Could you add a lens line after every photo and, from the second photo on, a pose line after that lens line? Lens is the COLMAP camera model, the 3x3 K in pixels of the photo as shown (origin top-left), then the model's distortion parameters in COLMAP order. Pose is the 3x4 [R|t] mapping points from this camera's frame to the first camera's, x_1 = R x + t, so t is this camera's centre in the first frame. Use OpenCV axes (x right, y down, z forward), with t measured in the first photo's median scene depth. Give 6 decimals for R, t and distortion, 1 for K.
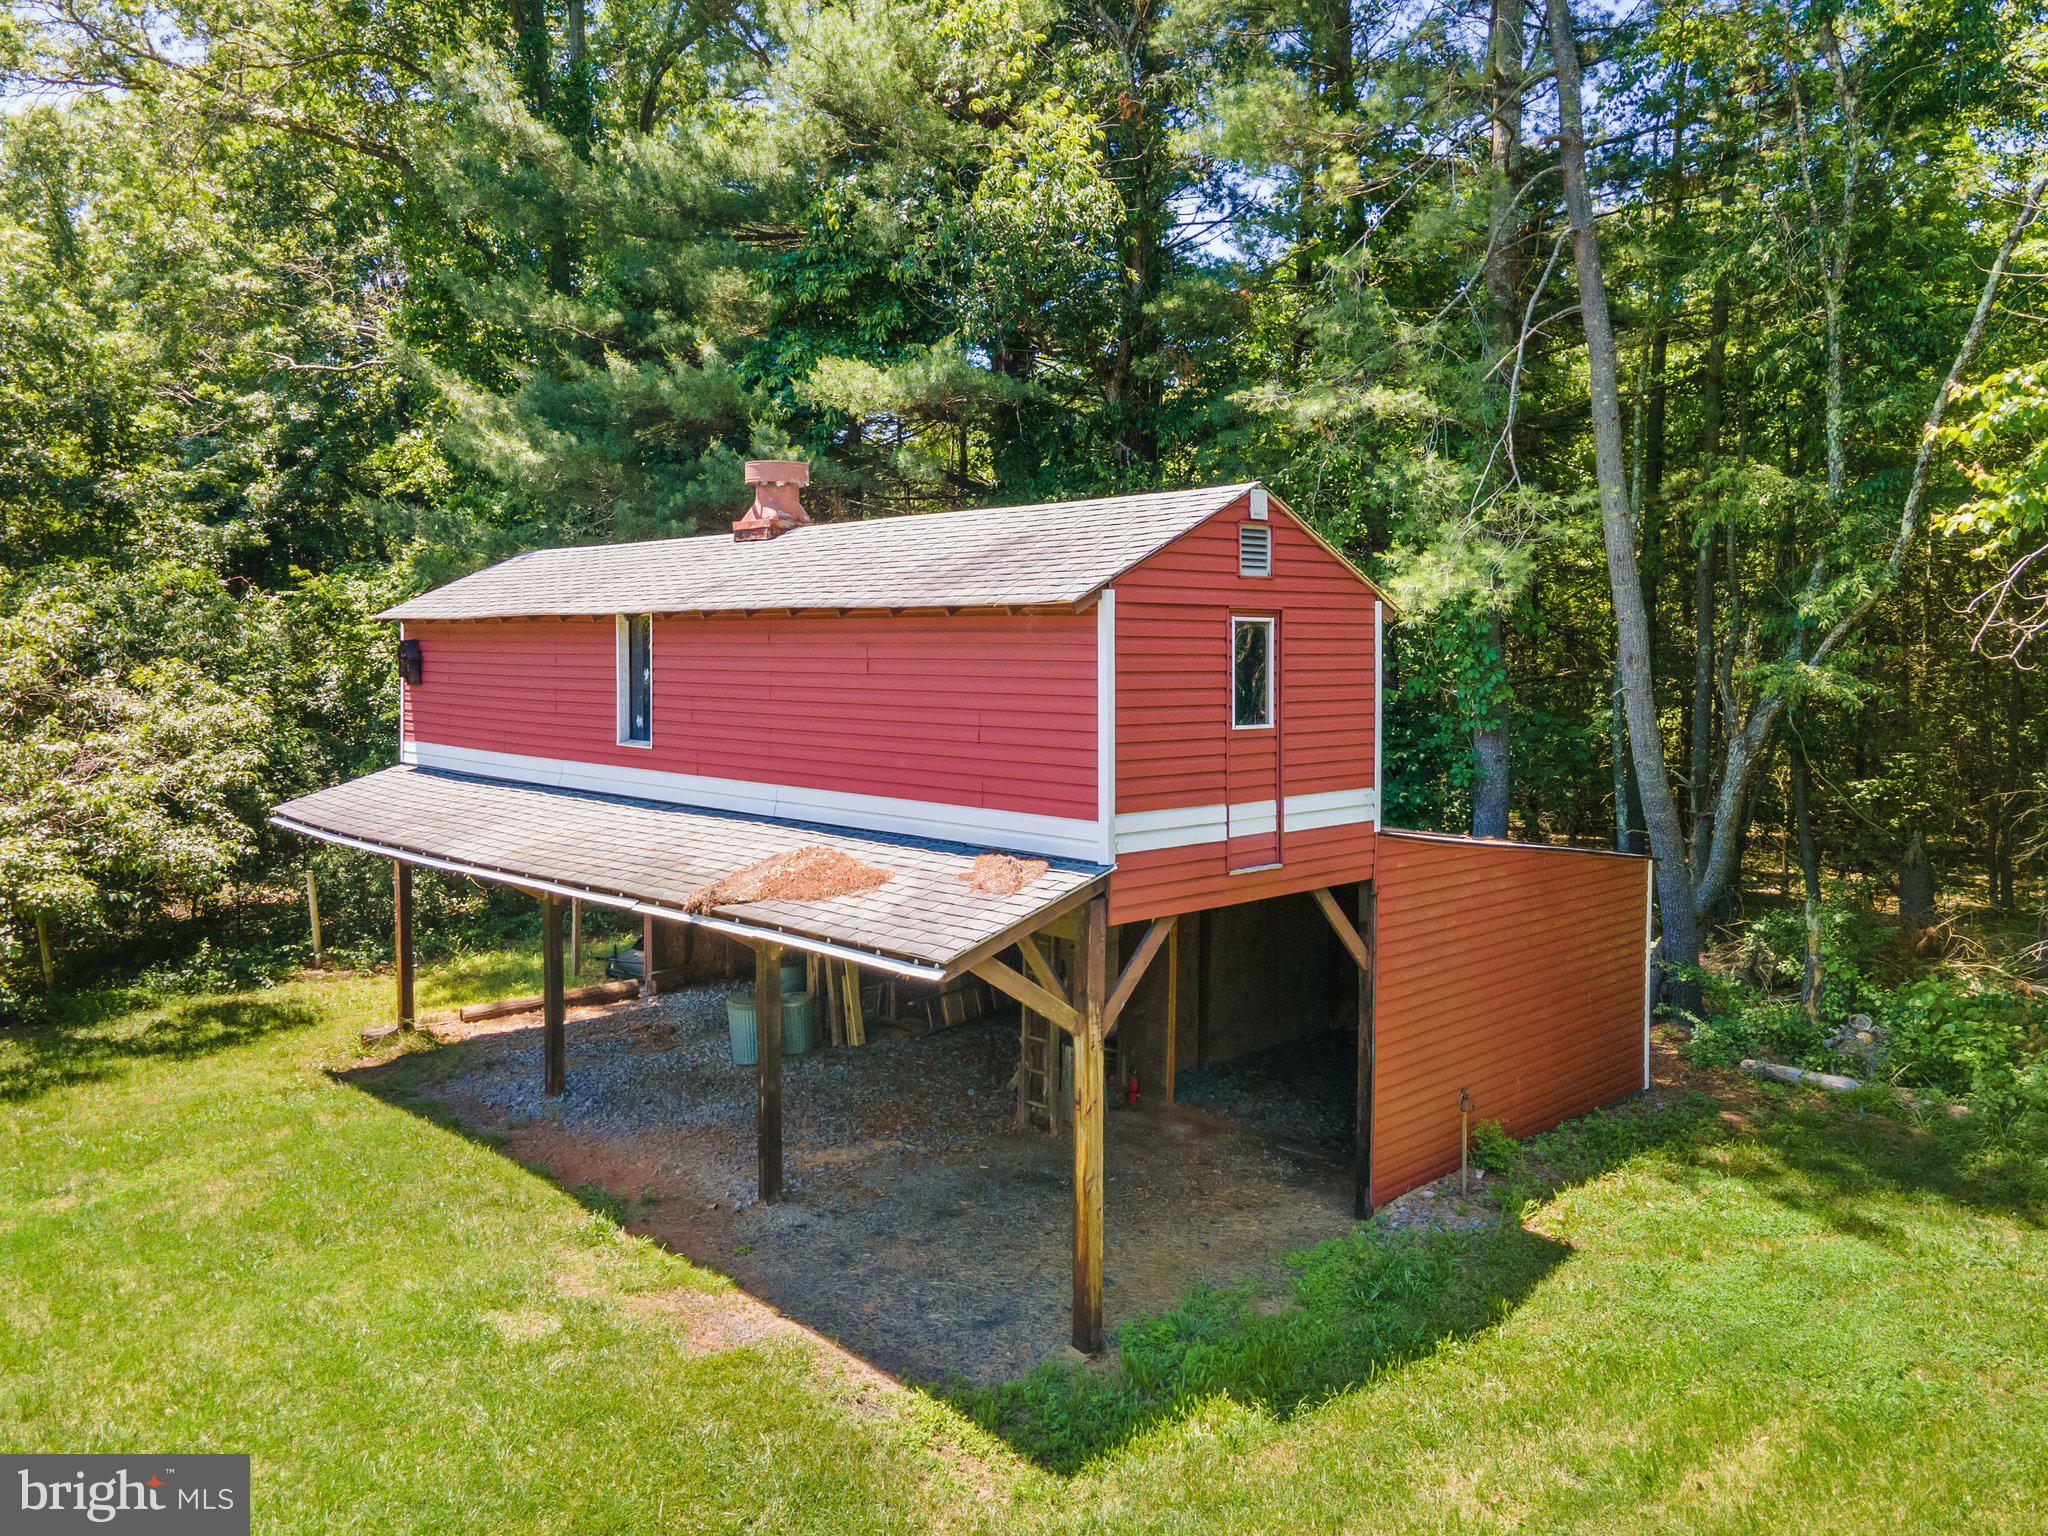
lens RADIAL K [[1448.0, 0, 1024.0], [0, 1448.0, 768.0], [0, 0, 1]] dist [0.038237, 0.001182]
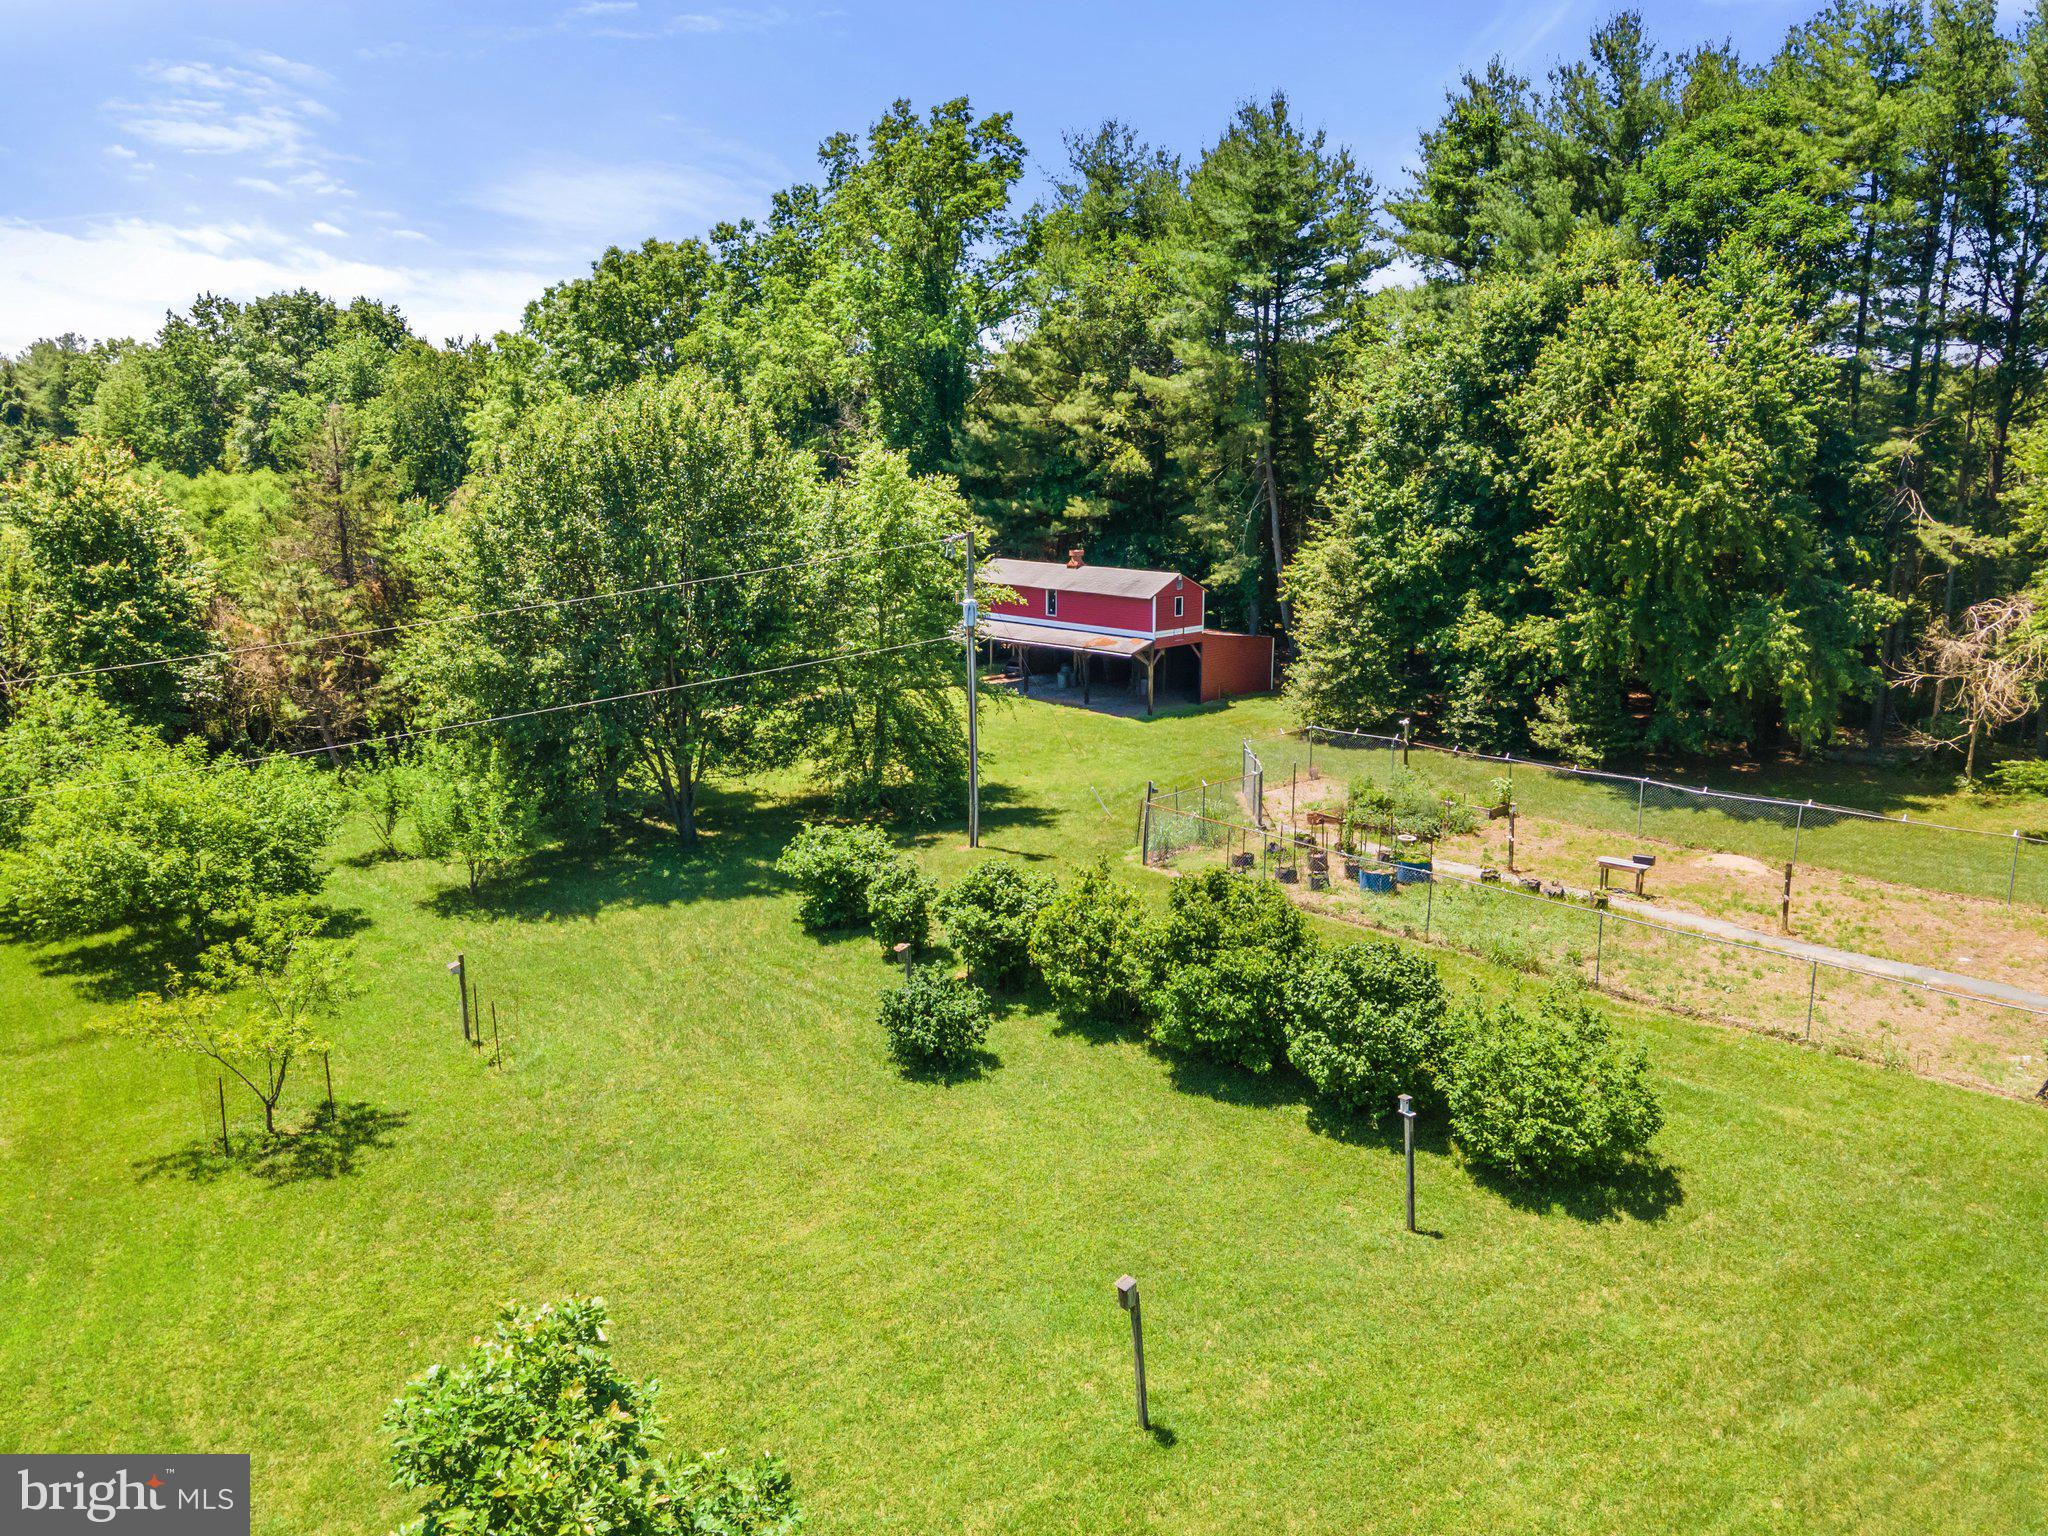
lens RADIAL K [[1448.0, 0, 1024.0], [0, 1448.0, 768.0], [0, 0, 1]] dist [0.038237, 0.001182]
pose [[0.999824, -0.011514, 0.014783, -0.495131], [0.008951, 0.986588, 0.162982, -0.336630], [-0.016461, -0.162821, 0.986518, -4.297722]]
